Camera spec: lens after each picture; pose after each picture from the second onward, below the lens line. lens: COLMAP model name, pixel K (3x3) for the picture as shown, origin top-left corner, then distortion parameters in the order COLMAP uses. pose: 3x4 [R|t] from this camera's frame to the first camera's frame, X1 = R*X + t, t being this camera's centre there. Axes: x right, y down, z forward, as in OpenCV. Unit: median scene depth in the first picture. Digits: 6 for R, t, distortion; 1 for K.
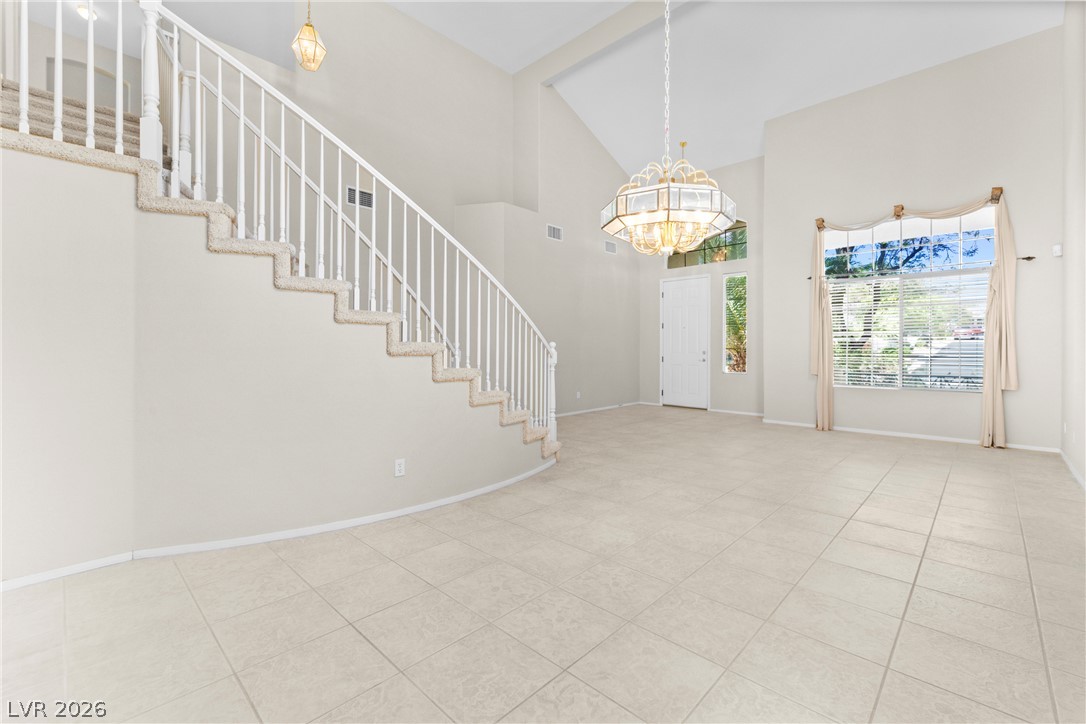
lens RADIAL K [[460.1, 0, 541.0], [0, 460.1, 351.9], [0, 0, 1]] dist [0.000949, 0.000787]
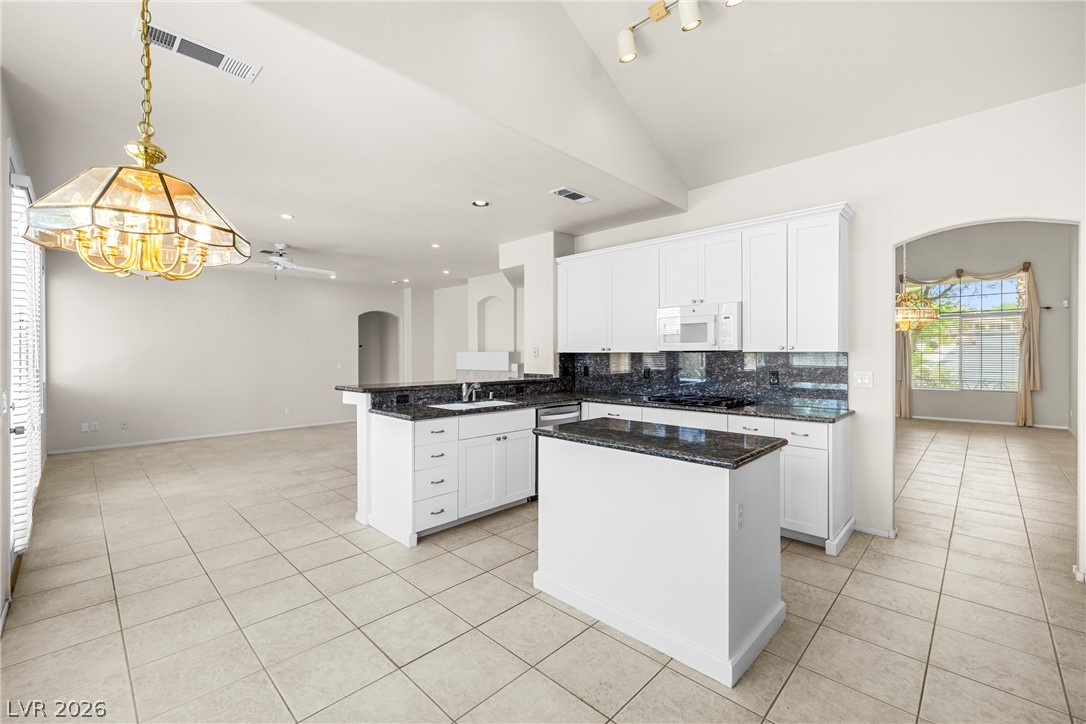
lens RADIAL K [[460.1, 0, 540.1], [0, 460.1, 357.1], [0, 0, 1]] dist [0.000949, 0.000787]
pose [[0.999982, -0.004287, 0.004262, -0.676505], [0.004290, 0.999991, -0.000748, -0.036269], [-0.004259, 0.000766, 0.999991, -0.563662]]
